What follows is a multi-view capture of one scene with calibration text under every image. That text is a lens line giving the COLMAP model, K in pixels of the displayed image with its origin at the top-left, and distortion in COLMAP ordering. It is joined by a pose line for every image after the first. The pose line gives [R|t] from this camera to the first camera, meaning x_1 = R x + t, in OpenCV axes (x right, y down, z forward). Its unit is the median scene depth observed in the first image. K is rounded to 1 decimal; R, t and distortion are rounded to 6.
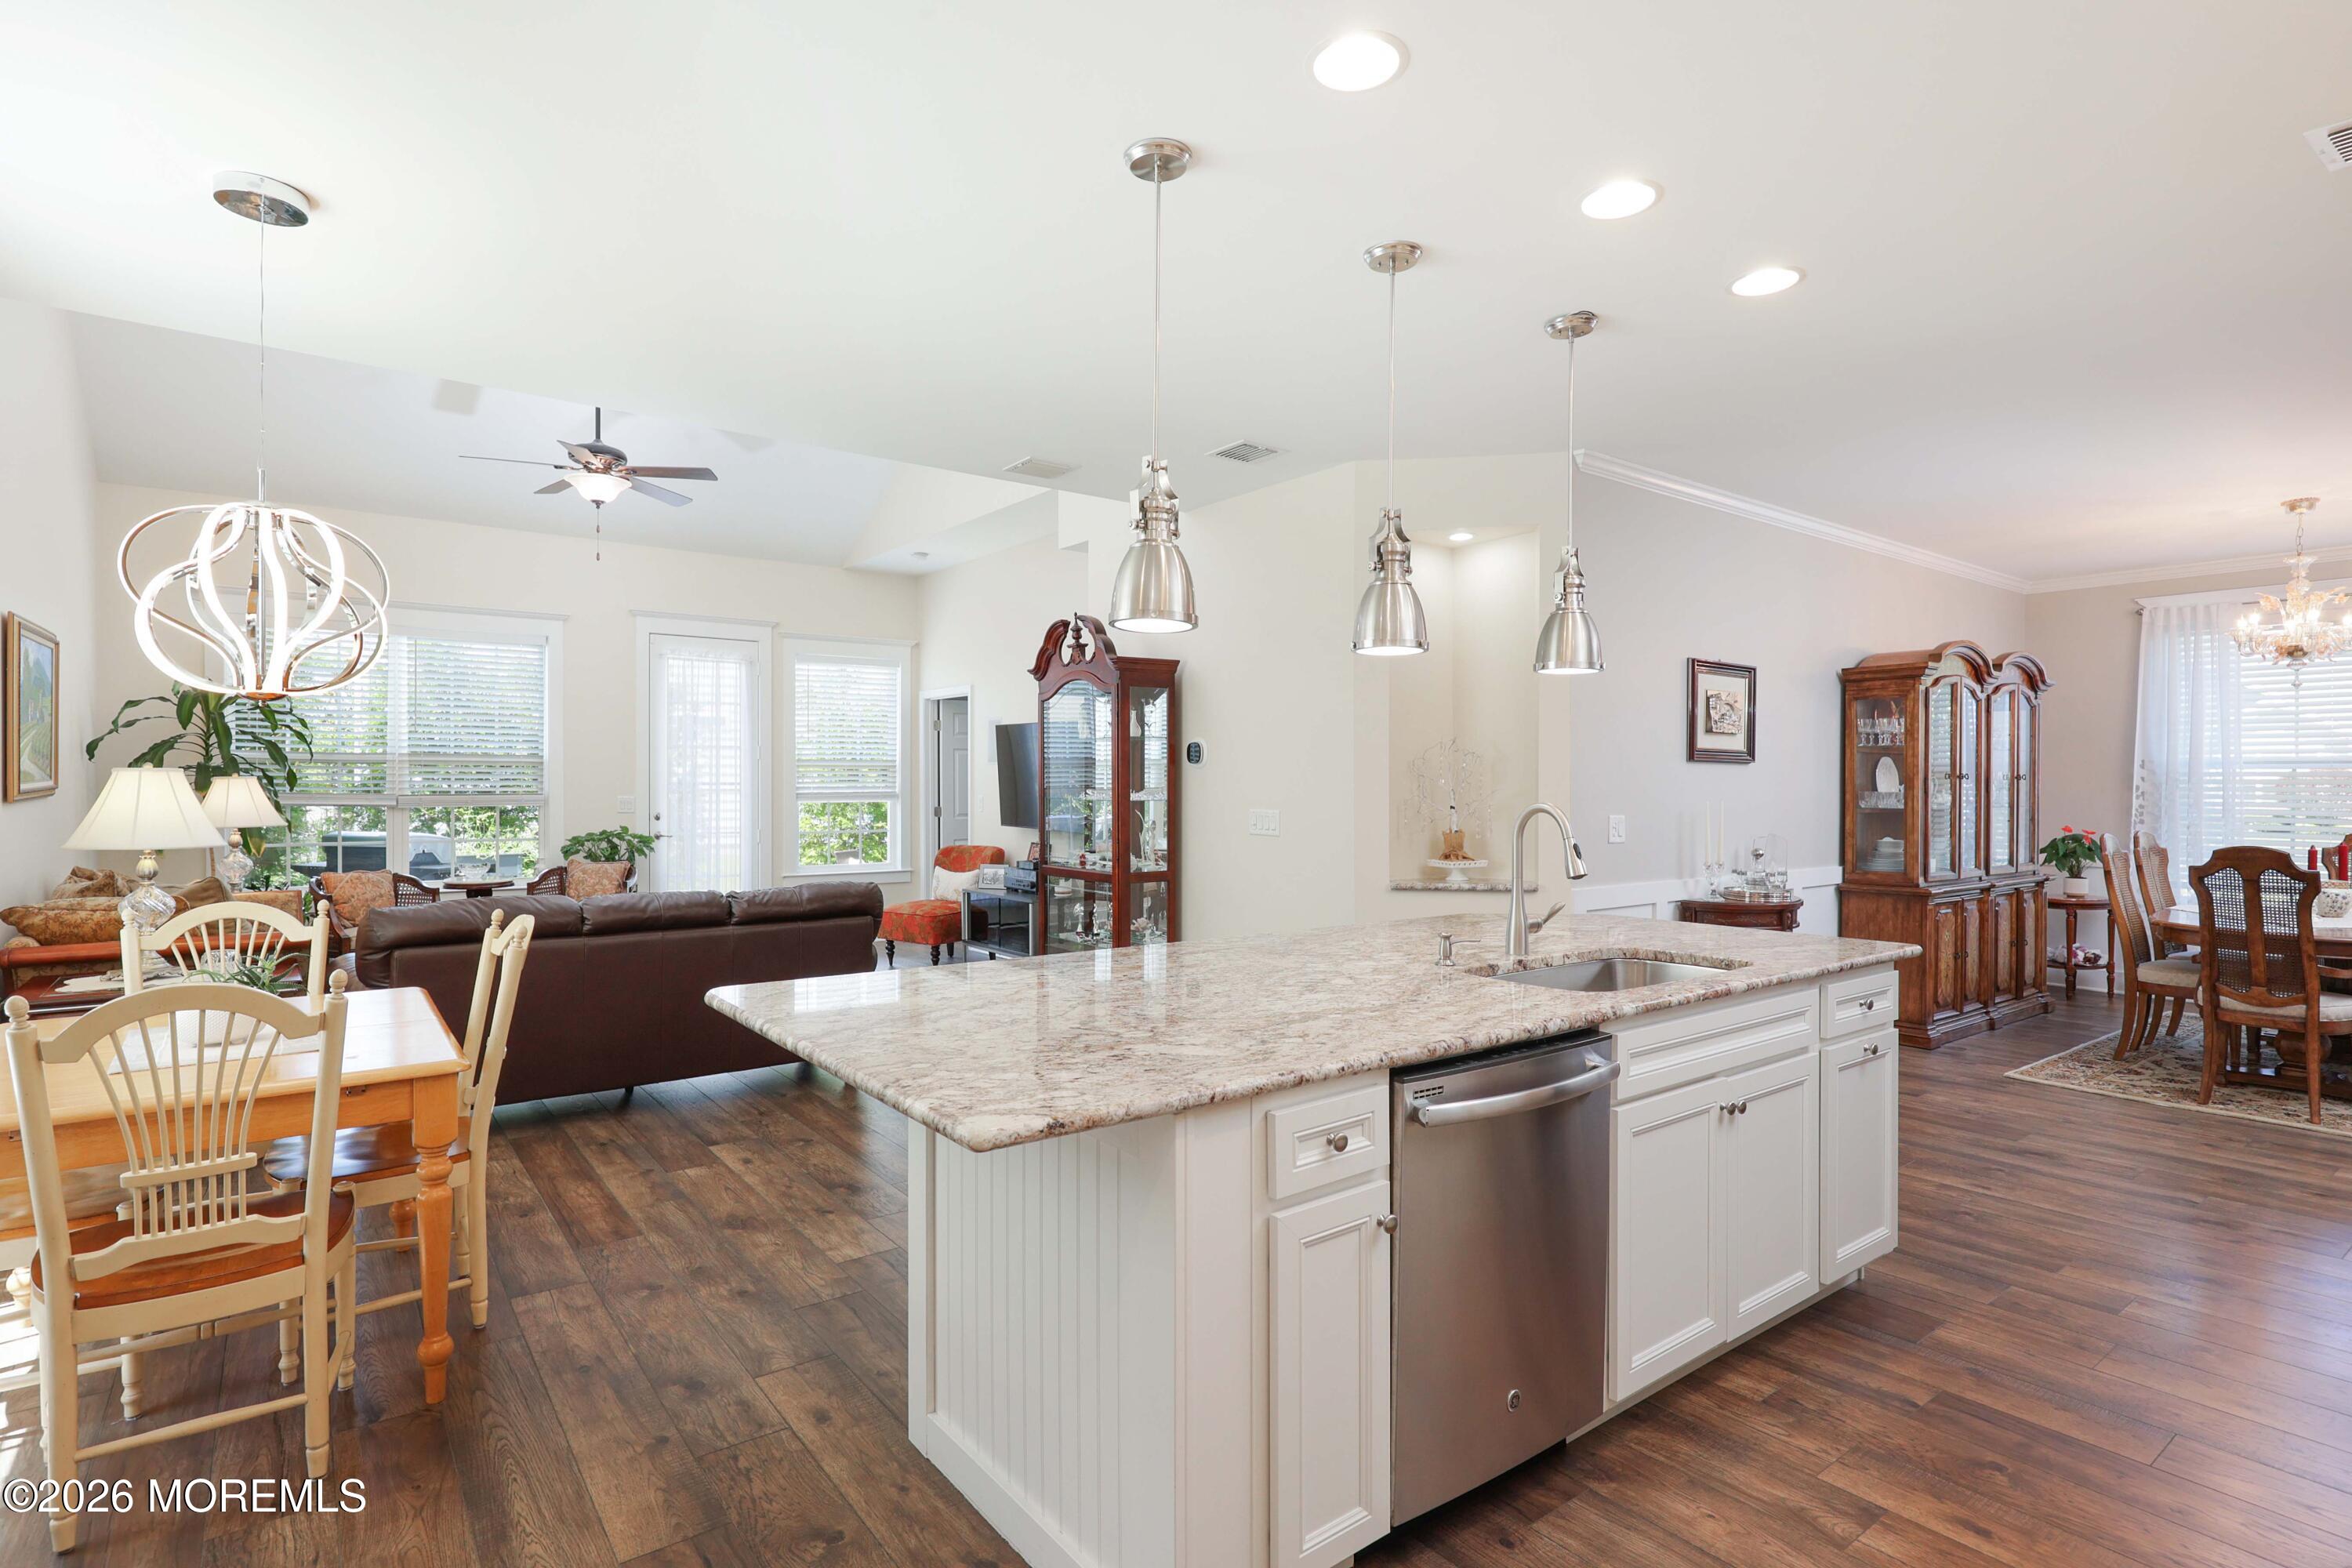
lens RADIAL K [[1185.8, 0, 1156.5], [0, 1185.8, 780.0], [0, 0, 1]] dist [0.003436, -0.002591]
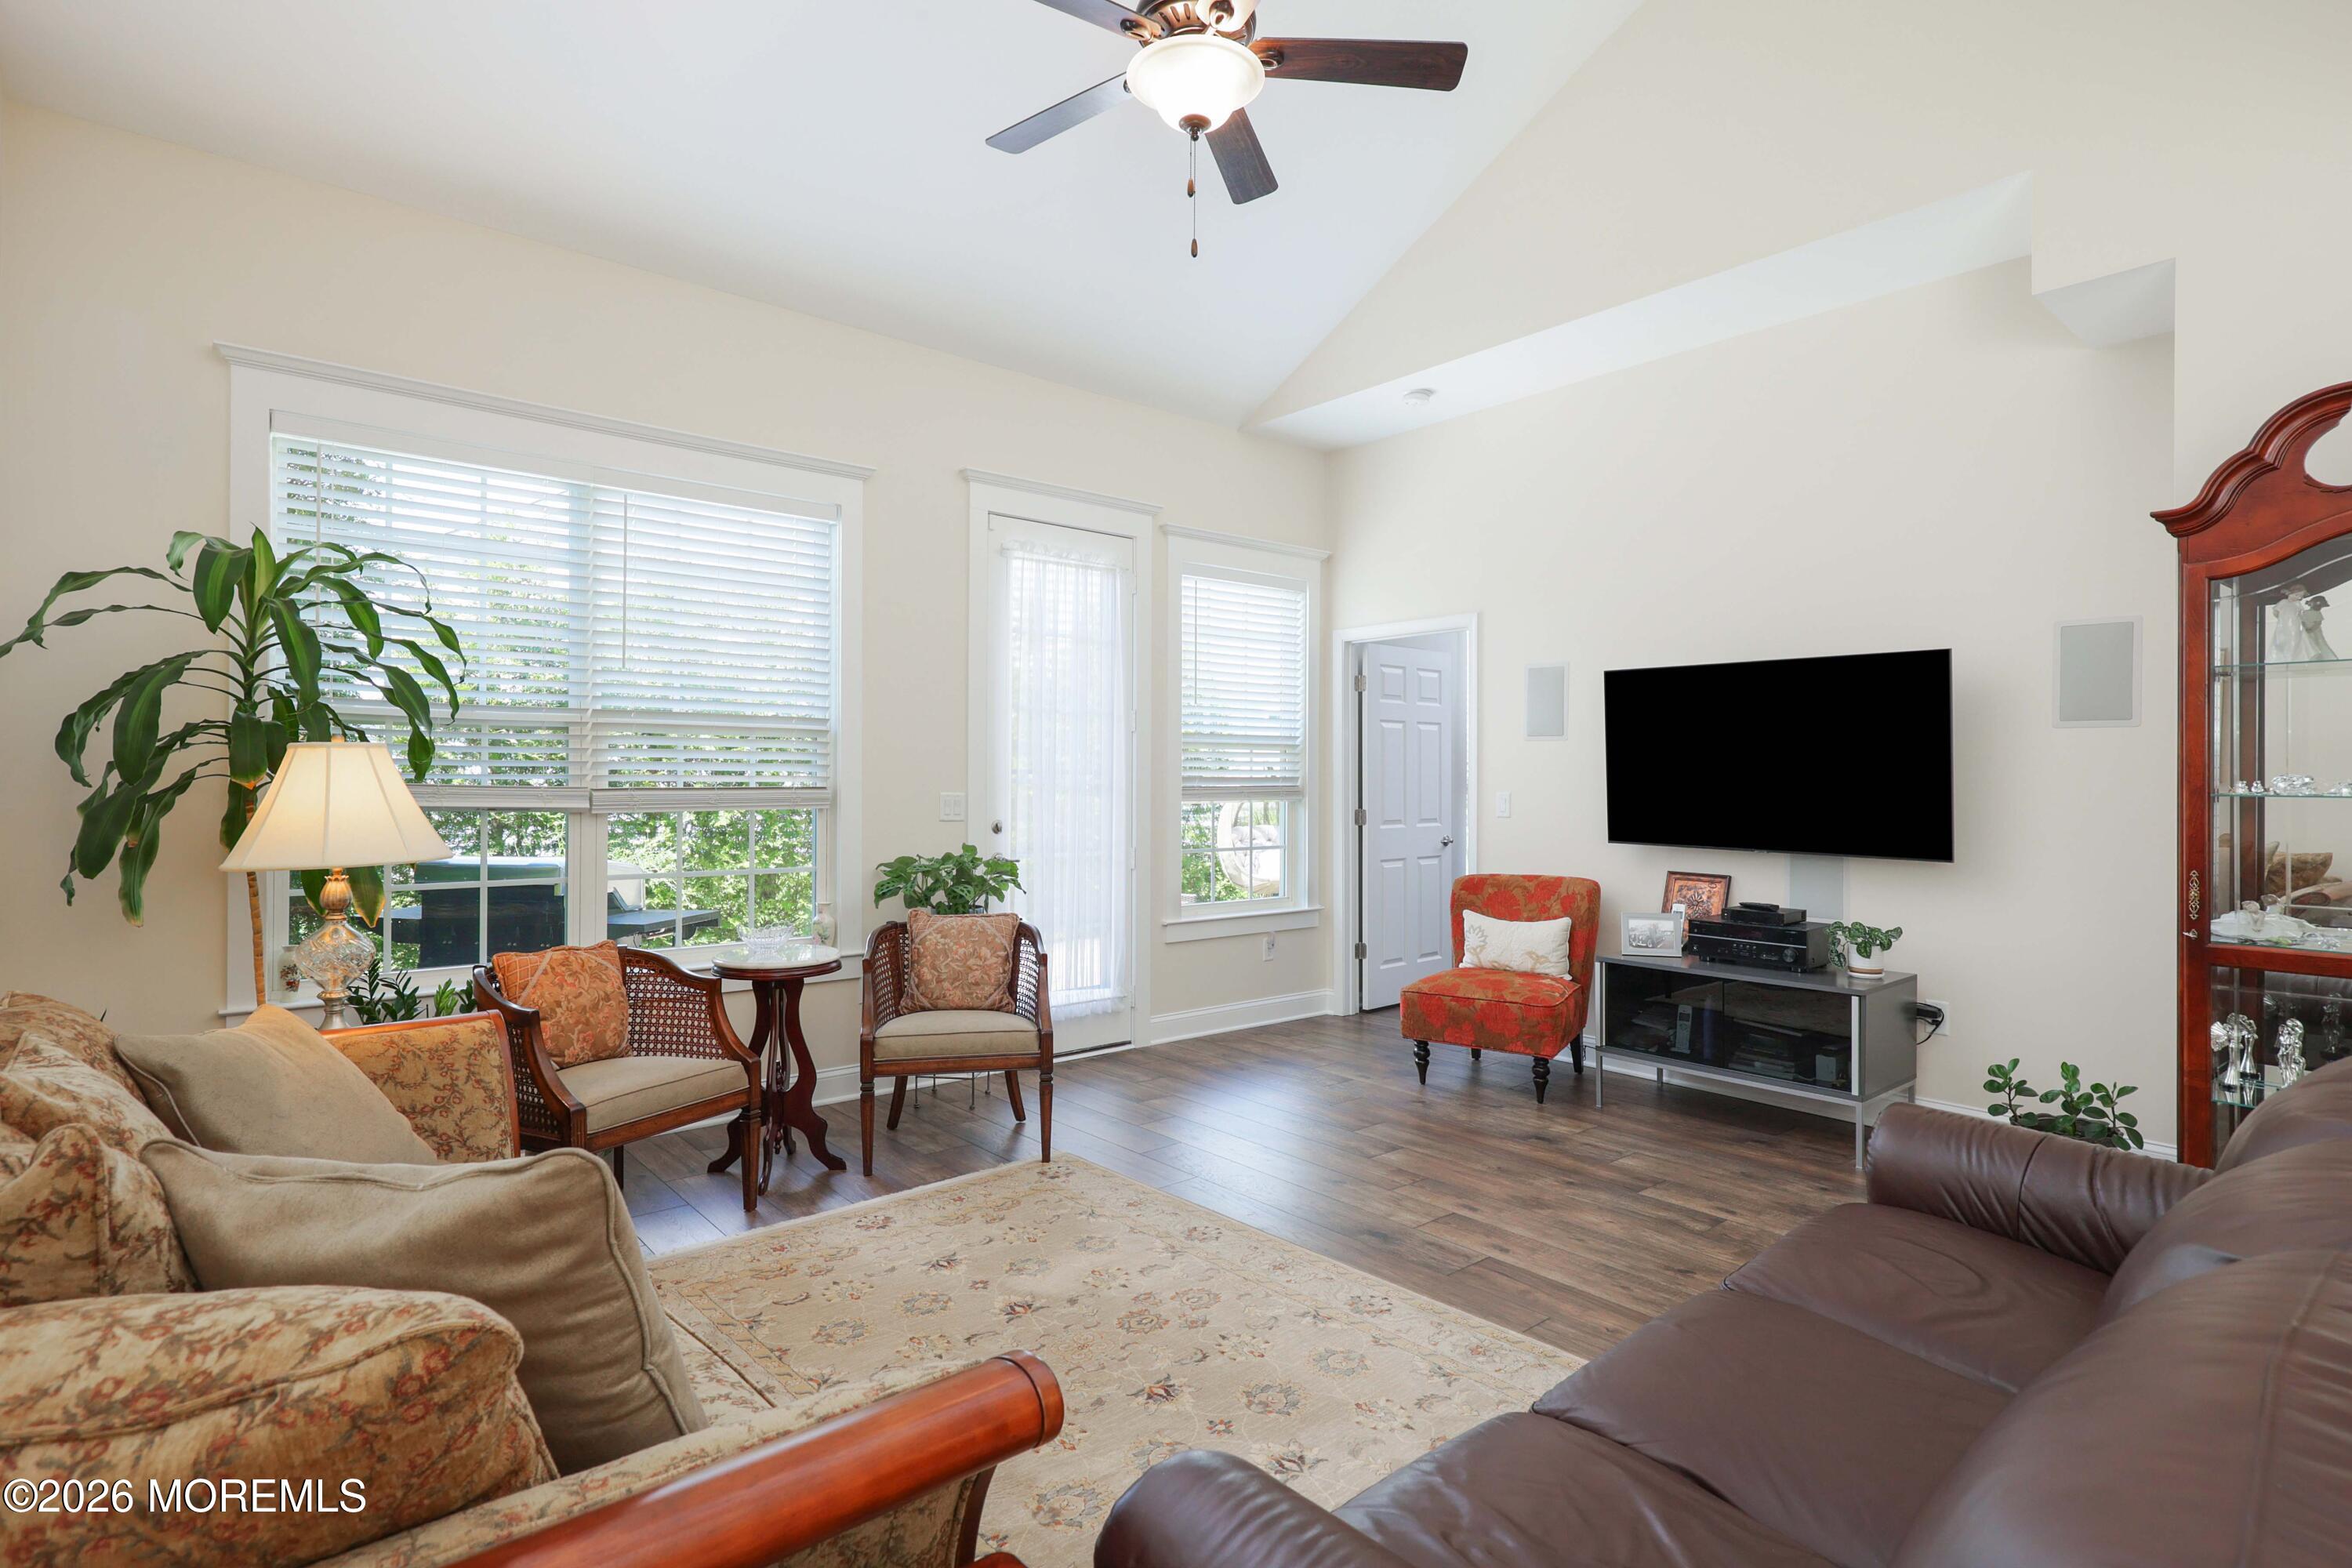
lens RADIAL K [[1185.8, 0, 1151.8], [0, 1185.8, 770.5], [0, 0, 1]] dist [0.003436, -0.002591]
pose [[0.998657, 0.003808, 0.051668, -0.915673], [-0.003363, 0.999956, -0.008704, 0.018198], [-0.051699, 0.008519, 0.998626, 1.014849]]
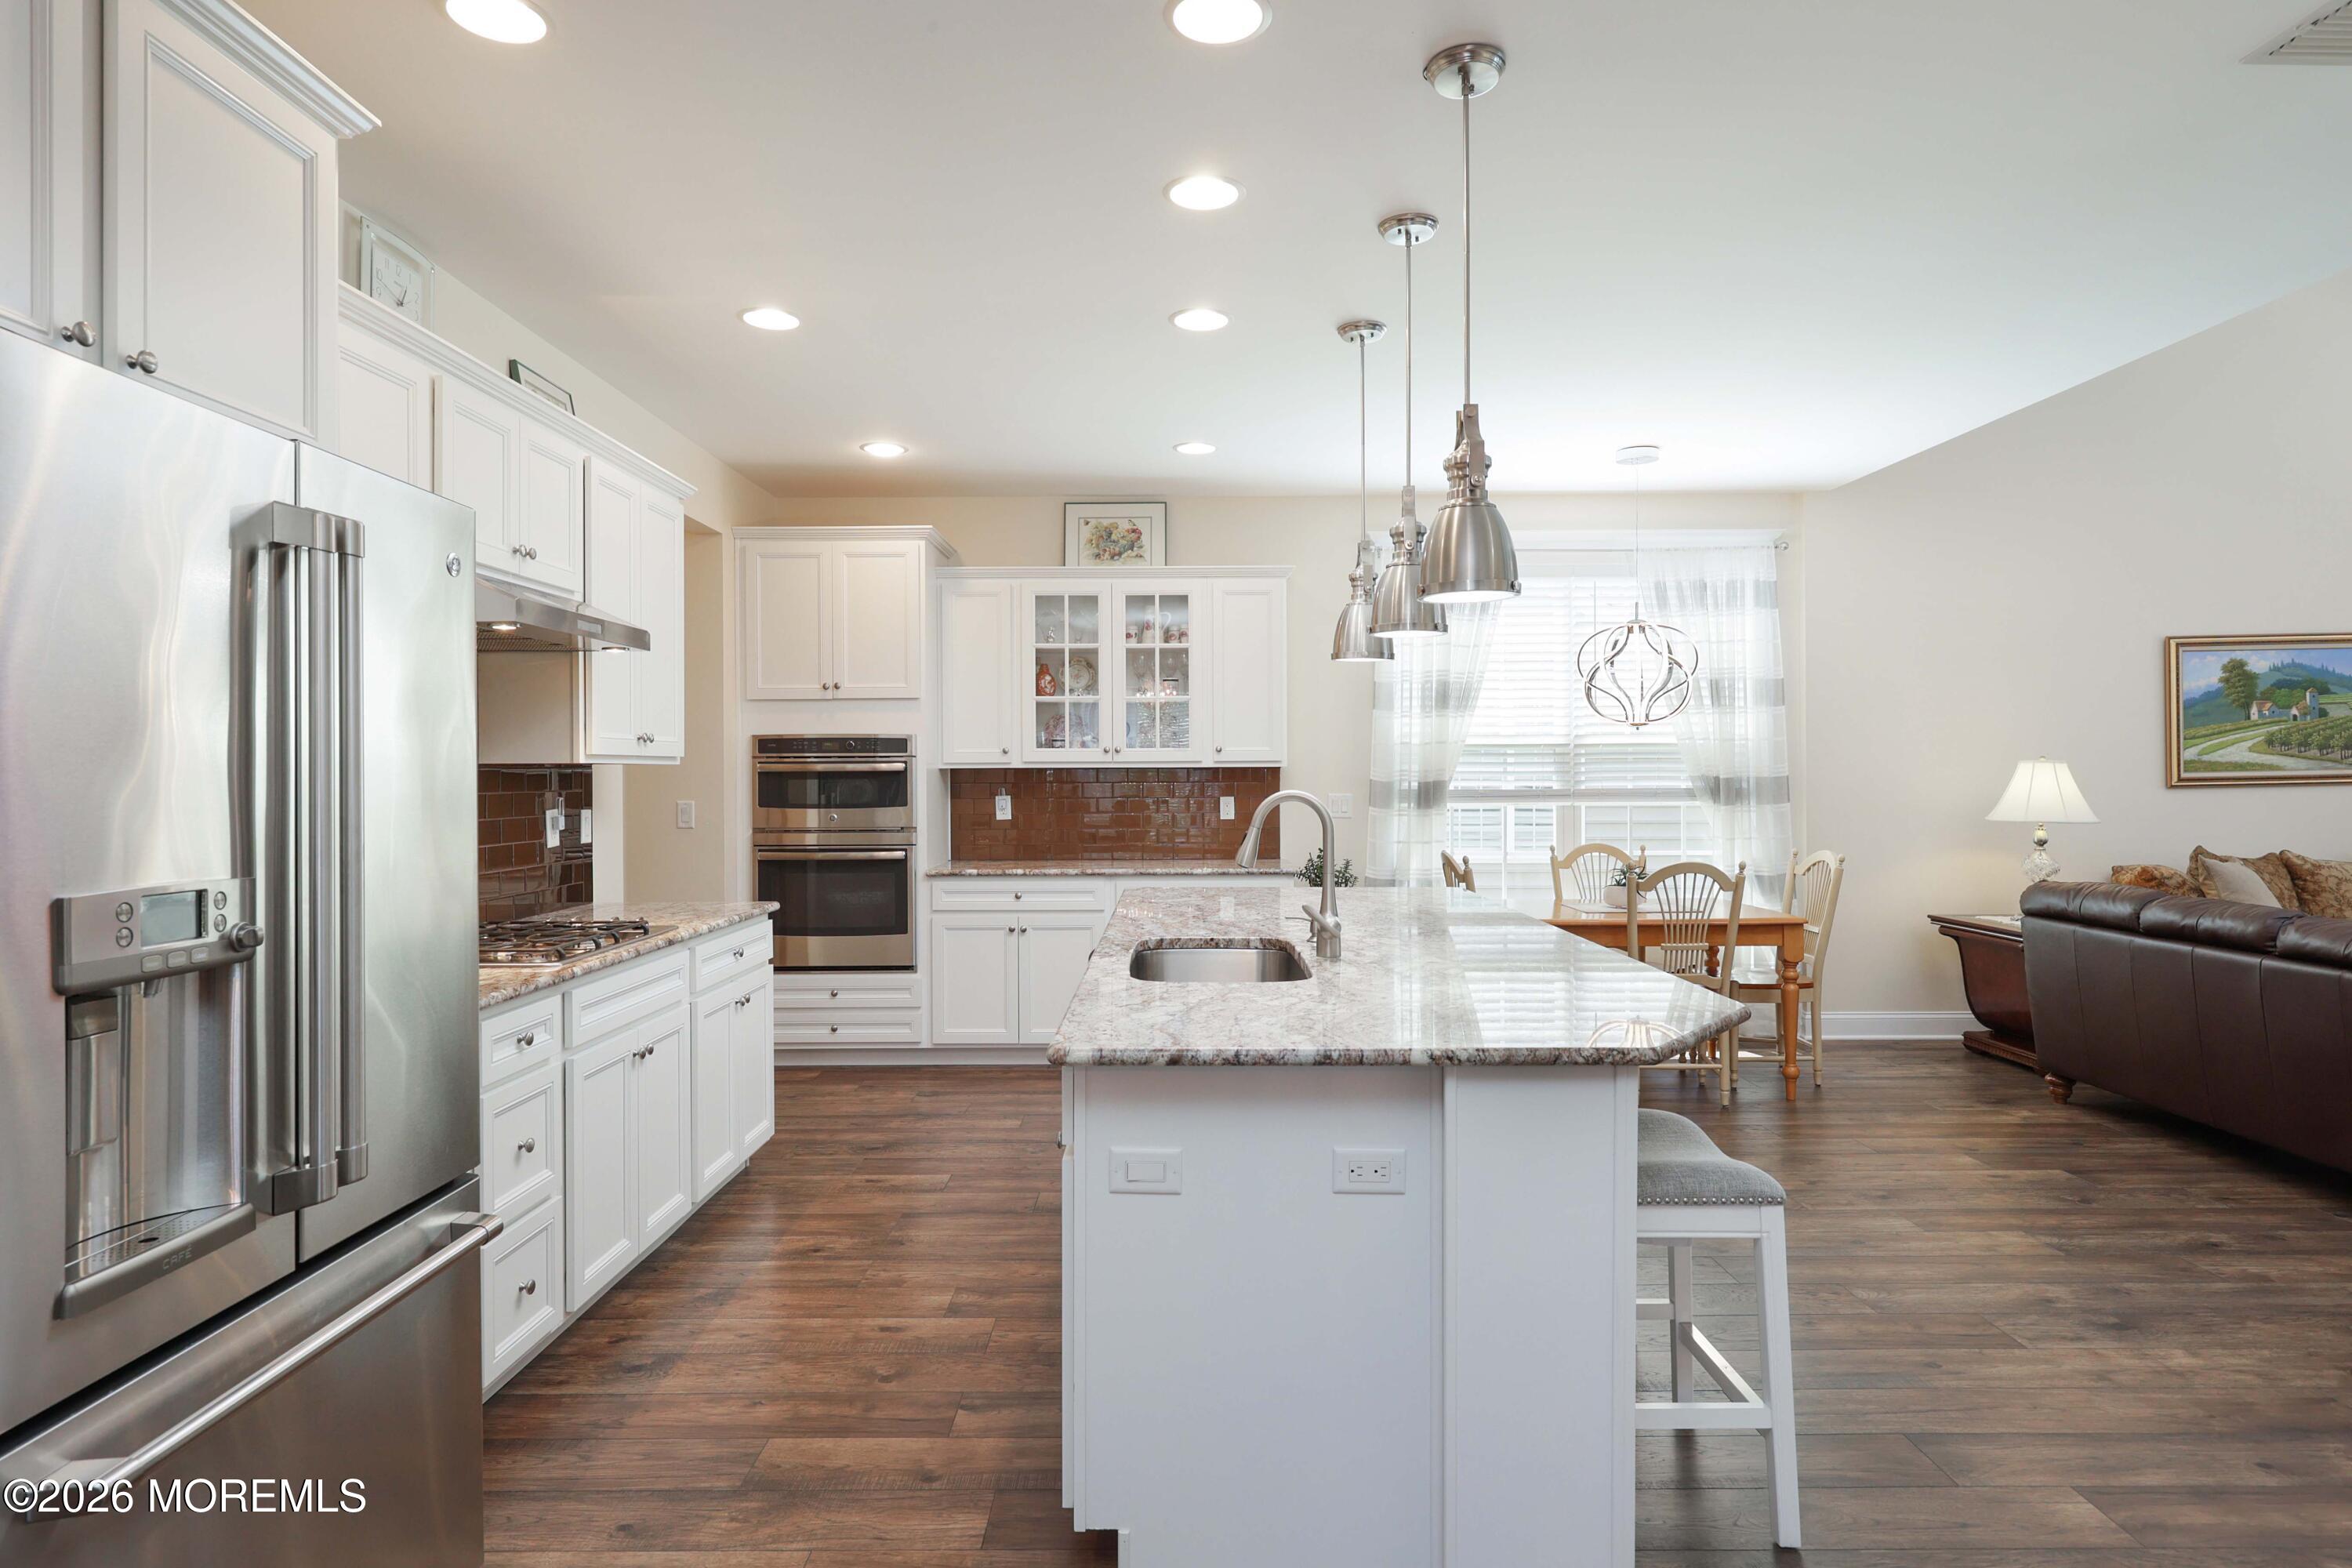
lens RADIAL K [[1276.8, 0, 1184.5], [0, 1276.8, 782.2], [0, 0, 1]] dist [-0.013586, 0.004167]
pose [[-0.600647, 0.005046, -0.799498, 0.949324], [0.000337, 0.999982, 0.006058, 0.006589], [0.799514, 0.003369, -0.600638, 1.234702]]
